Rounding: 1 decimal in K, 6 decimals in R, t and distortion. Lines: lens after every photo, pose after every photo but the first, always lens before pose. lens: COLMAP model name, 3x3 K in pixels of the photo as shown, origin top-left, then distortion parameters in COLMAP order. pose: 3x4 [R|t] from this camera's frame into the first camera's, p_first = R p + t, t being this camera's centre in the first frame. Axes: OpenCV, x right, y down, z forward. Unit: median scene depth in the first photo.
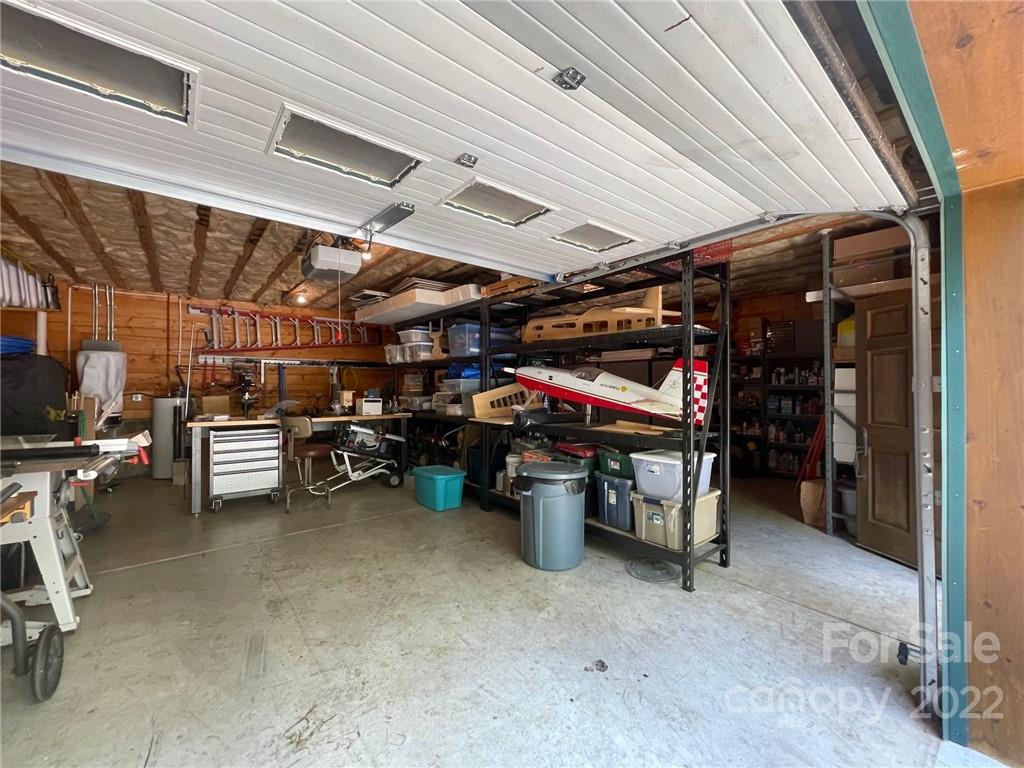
lens RADIAL K [[408.3, 0, 512.0], [0, 408.3, 384.0], [0, 0, 1]] dist [0.001095, 0.000079]
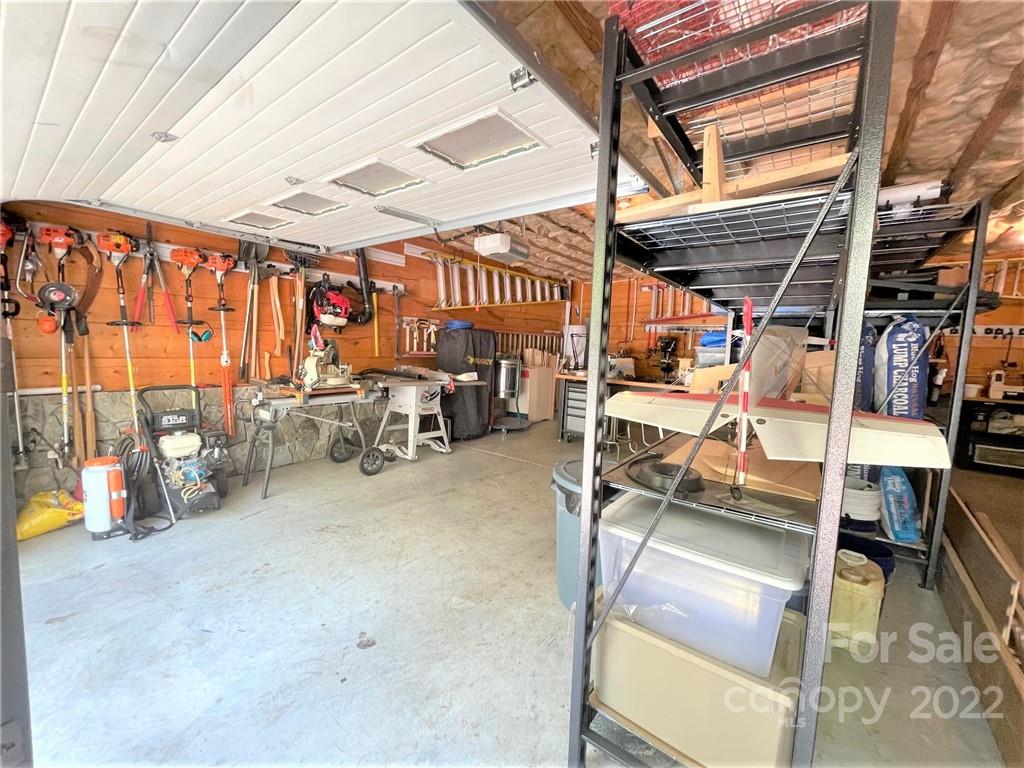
lens RADIAL K [[408.3, 0, 512.0], [0, 408.3, 384.0], [0, 0, 1]] dist [0.001095, 0.000079]
pose [[0.237488, 0.104301, -0.965775, 0.967428], [-0.028226, 0.994540, 0.100467, -0.017459], [0.970980, 0.003400, 0.239135, 0.918916]]
